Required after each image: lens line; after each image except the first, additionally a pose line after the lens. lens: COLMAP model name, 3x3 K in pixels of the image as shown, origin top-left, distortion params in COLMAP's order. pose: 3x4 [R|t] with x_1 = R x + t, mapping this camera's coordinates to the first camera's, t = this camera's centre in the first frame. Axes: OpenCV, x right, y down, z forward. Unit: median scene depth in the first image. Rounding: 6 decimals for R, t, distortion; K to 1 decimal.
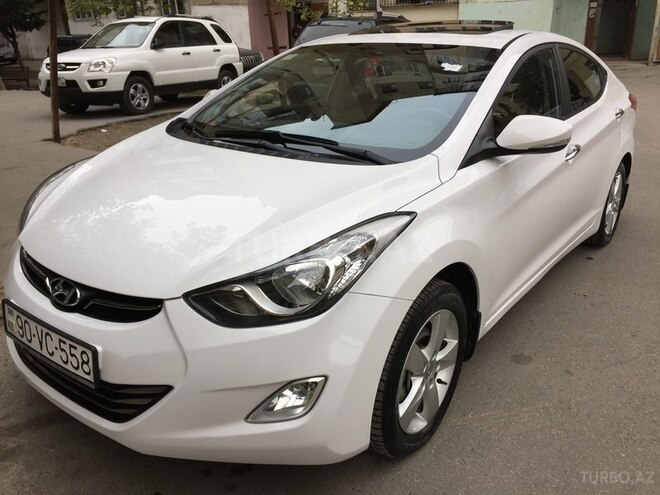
lens RADIAL K [[560.3, 0, 330.0], [0, 560.3, 247.5], [0, 0, 1]] dist [0.084724, -0.110087]
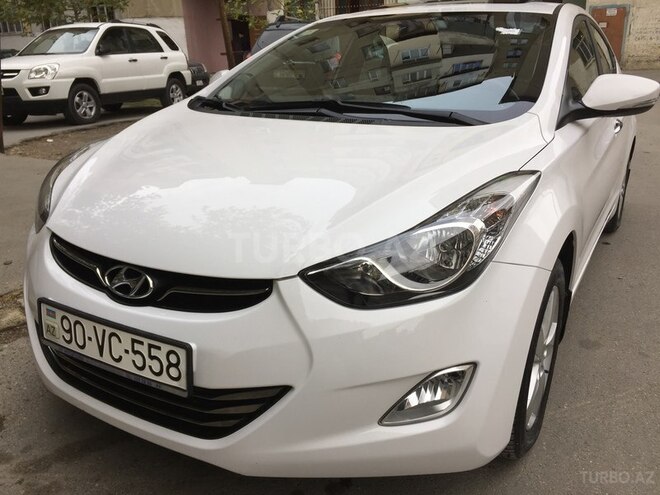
lens RADIAL K [[560.3, 0, 330.0], [0, 560.3, 247.5], [0, 0, 1]] dist [0.084724, -0.110087]
pose [[0.993191, -0.042514, 0.108462, -0.222870], [0.045413, 0.998670, -0.024399, 0.051250], [-0.107280, 0.029159, 0.993801, 0.140388]]
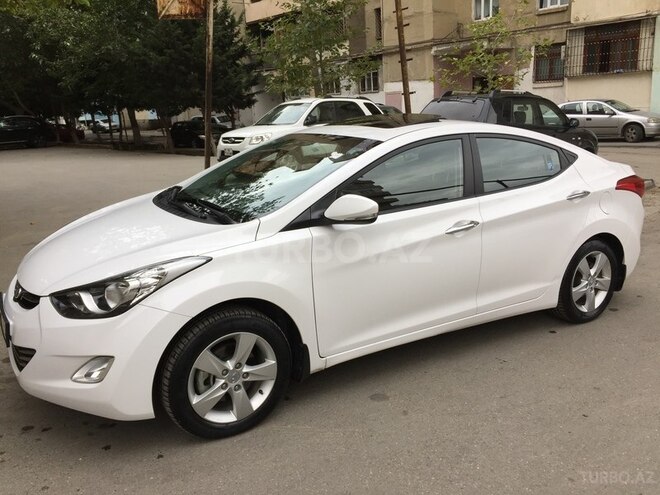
lens RADIAL K [[560.3, 0, 330.0], [0, 560.3, 247.5], [0, 0, 1]] dist [0.084724, -0.110087]
pose [[0.936202, 0.070538, -0.344310, 0.769084], [-0.108163, 0.989932, -0.091296, 0.008944], [0.334404, 0.122713, 0.934407, -0.201555]]
